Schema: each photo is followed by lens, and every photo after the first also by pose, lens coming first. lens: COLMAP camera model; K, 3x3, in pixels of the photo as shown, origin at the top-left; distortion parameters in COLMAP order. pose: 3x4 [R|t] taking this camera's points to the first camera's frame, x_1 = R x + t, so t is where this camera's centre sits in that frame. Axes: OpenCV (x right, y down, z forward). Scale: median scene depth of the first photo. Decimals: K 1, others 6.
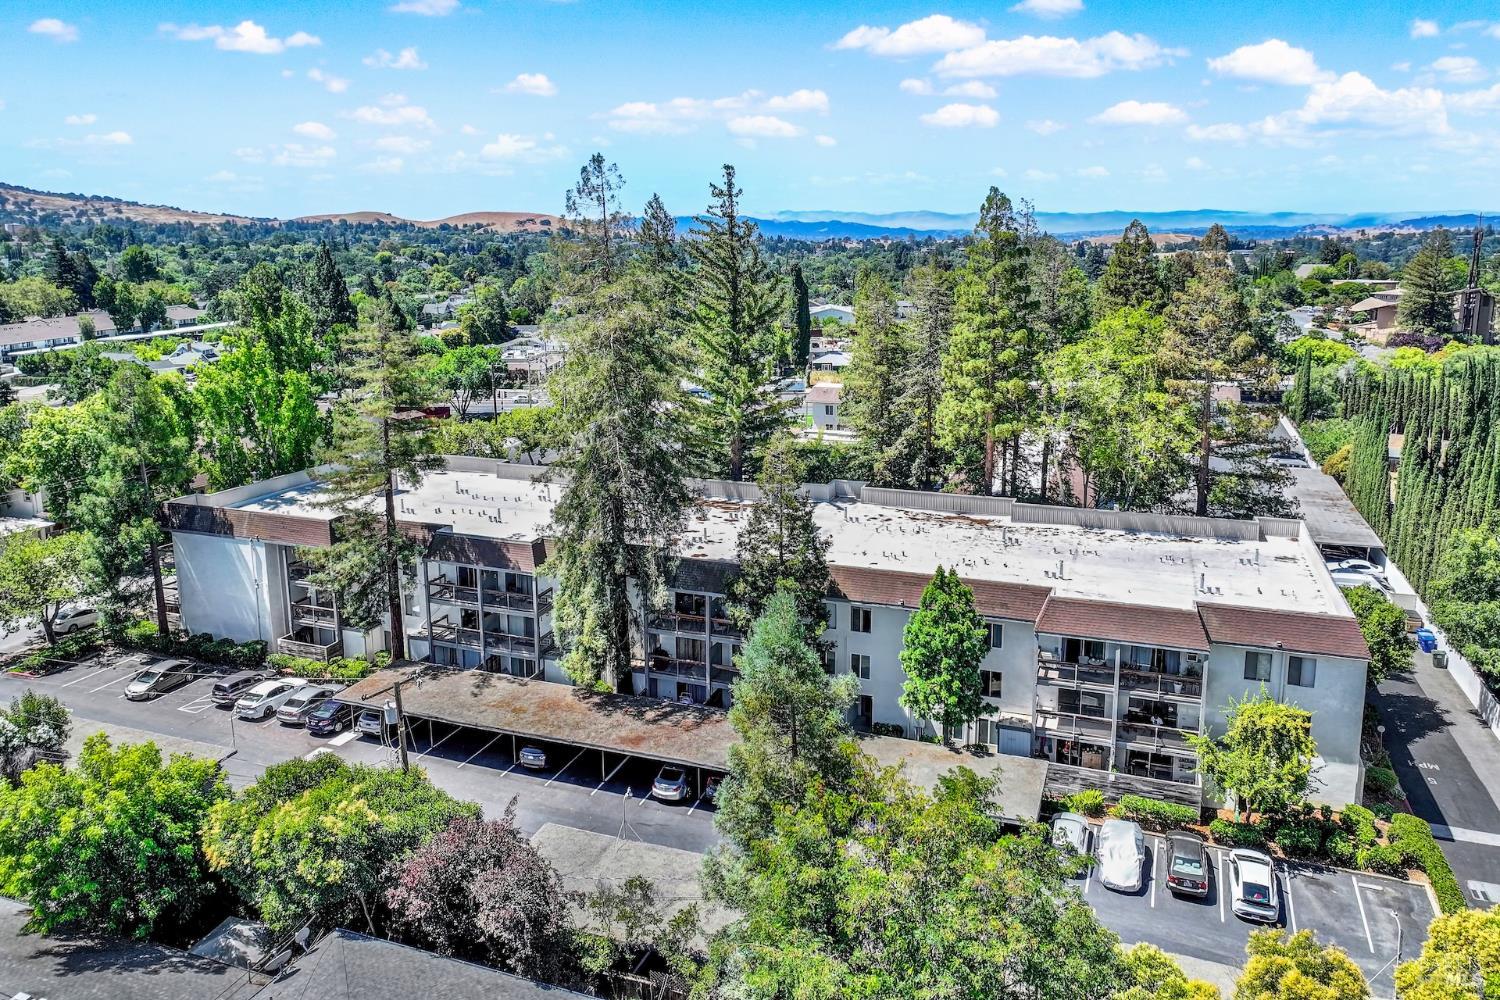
lens RADIAL K [[1046.0, 0, 752.2], [0, 1046.0, 441.0], [0, 0, 1]] dist [0.003828, 0.003199]
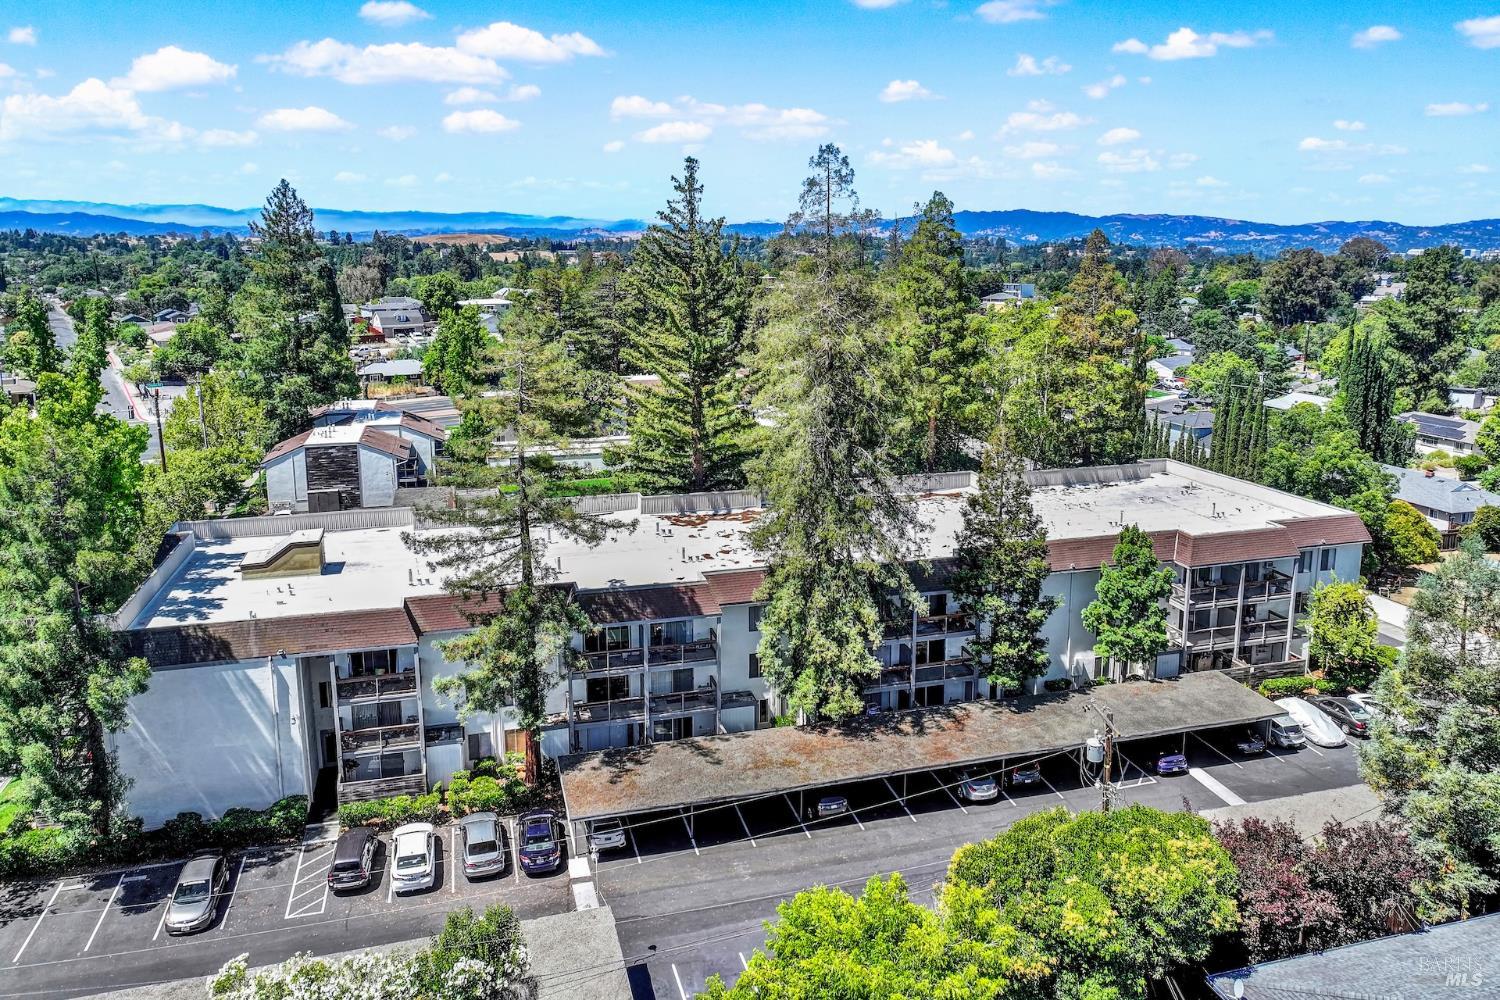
lens RADIAL K [[1046.0, 0, 752.2], [0, 1046.0, 441.0], [0, 0, 1]] dist [0.003828, 0.003199]
pose [[0.801653, -0.102739, 0.588896, -0.668691], [0.102378, 0.994162, 0.034077, -0.044413], [-0.588958, 0.032972, 0.807490, 0.259094]]
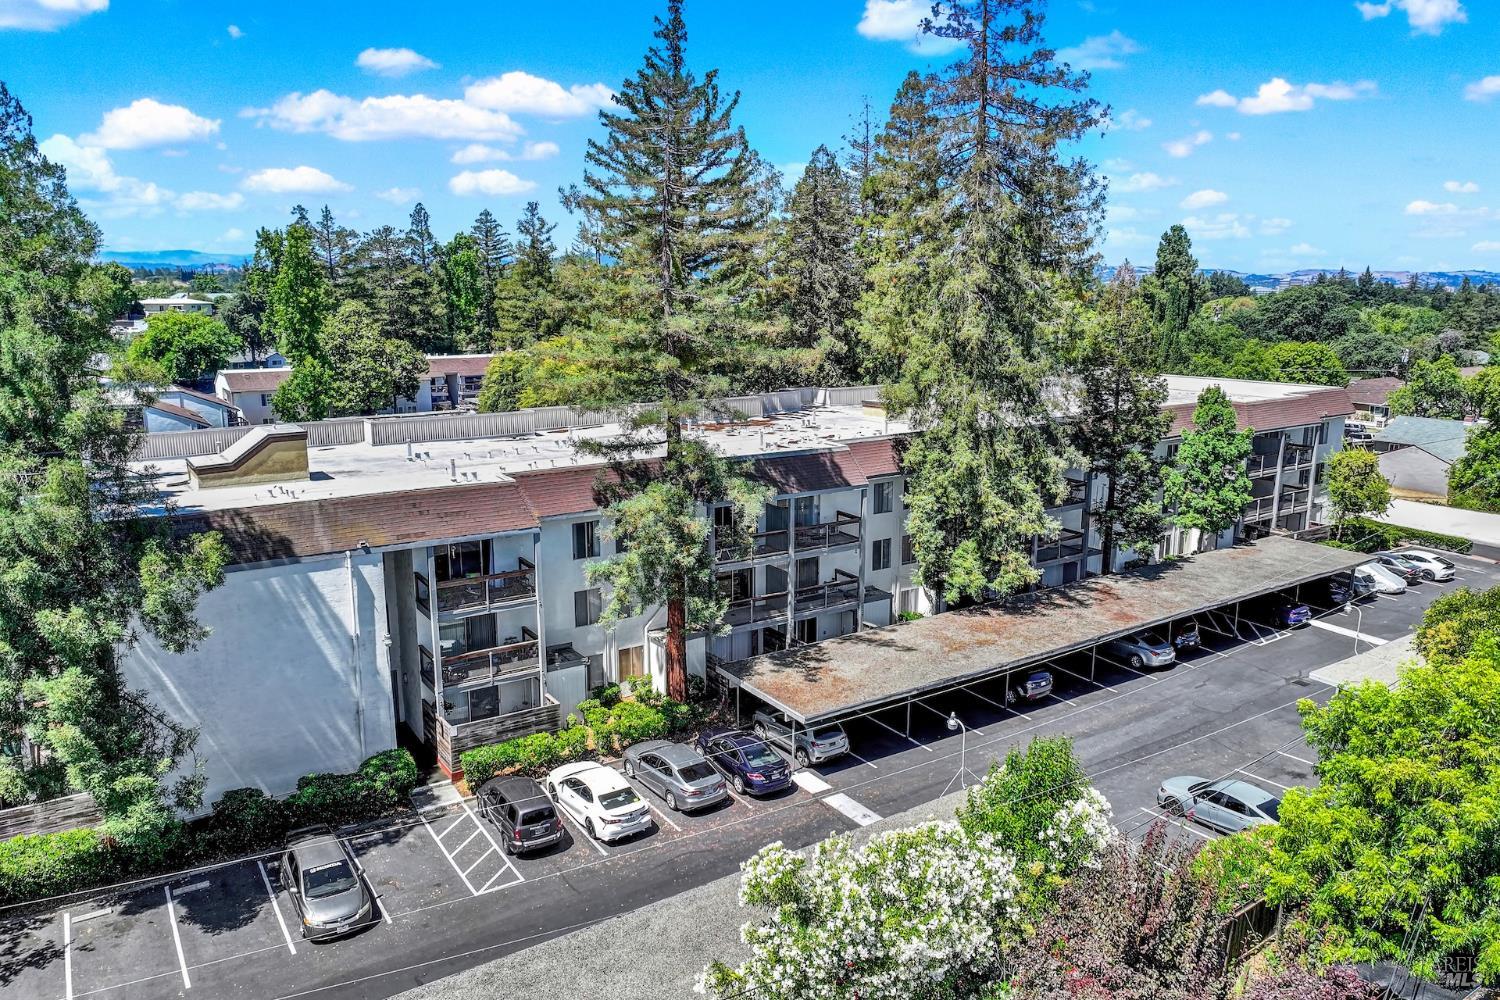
lens RADIAL K [[1051.0, 0, 750.0], [0, 1051.0, 500.0], [0, 0, 1]] dist [0.004867, 0.001490]
pose [[0.578407, -0.154761, 0.800933, -0.819486], [0.141808, 0.985966, 0.088105, 0.058447], [-0.803328, 0.062618, 0.592236, 0.610693]]
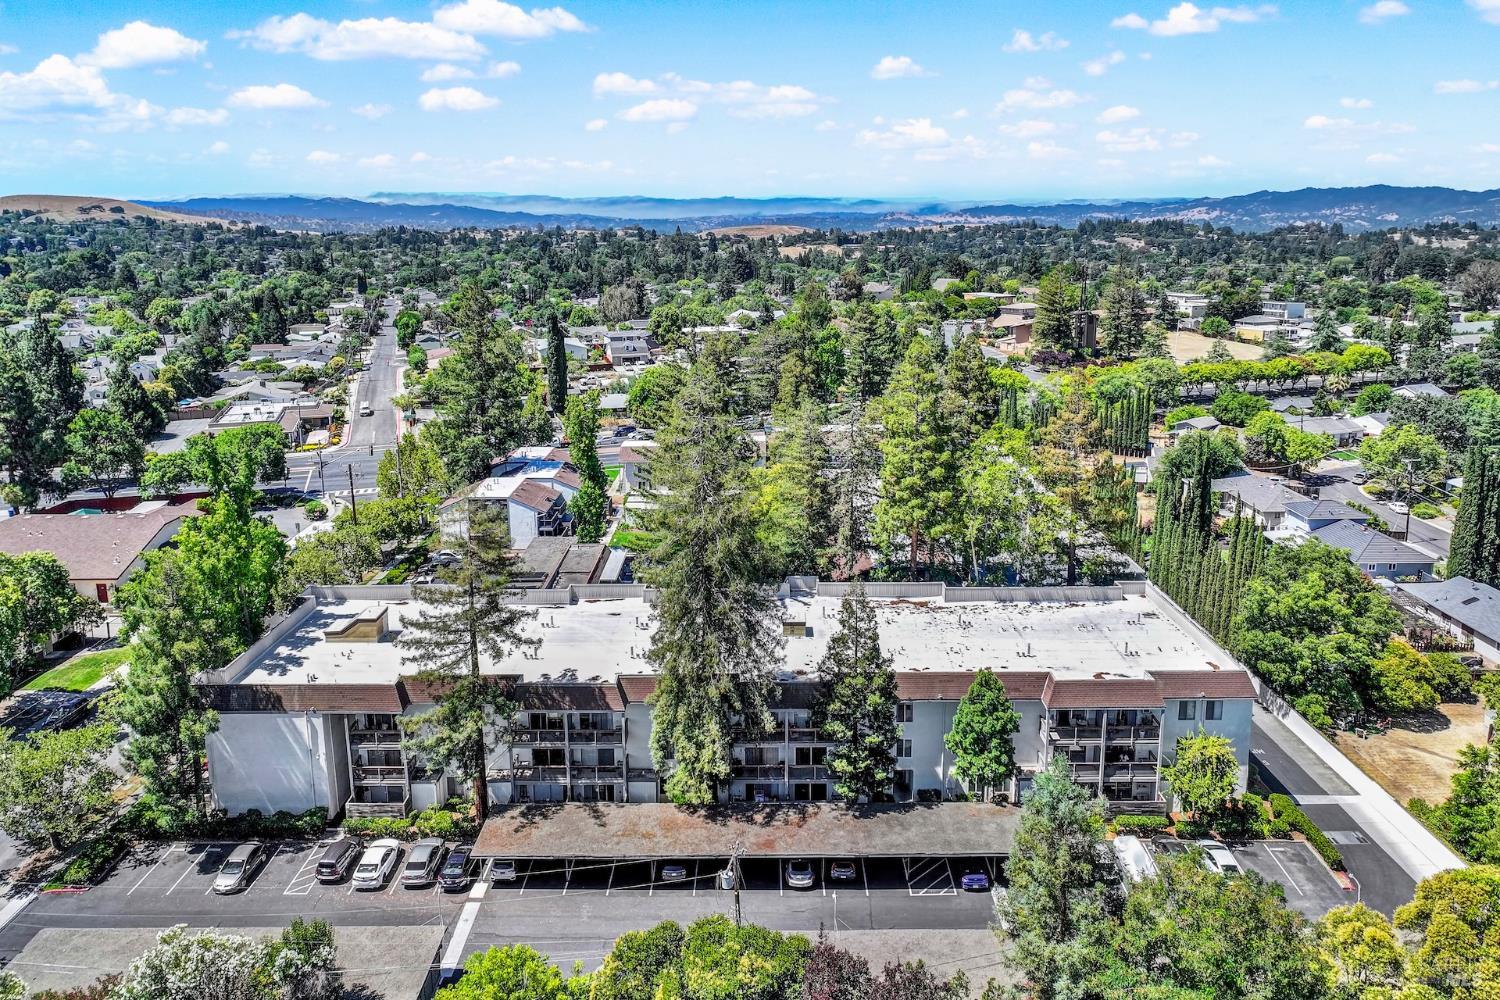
lens RADIAL K [[1046.0, 0, 752.2], [0, 1046.0, 441.0], [0, 0, 1]] dist [0.003828, 0.003199]
pose [[0.937419, -0.069572, 0.341182, -0.432595], [0.064403, 0.997573, 0.026468, -0.184219], [-0.342196, -0.002839, 0.939624, -0.122761]]
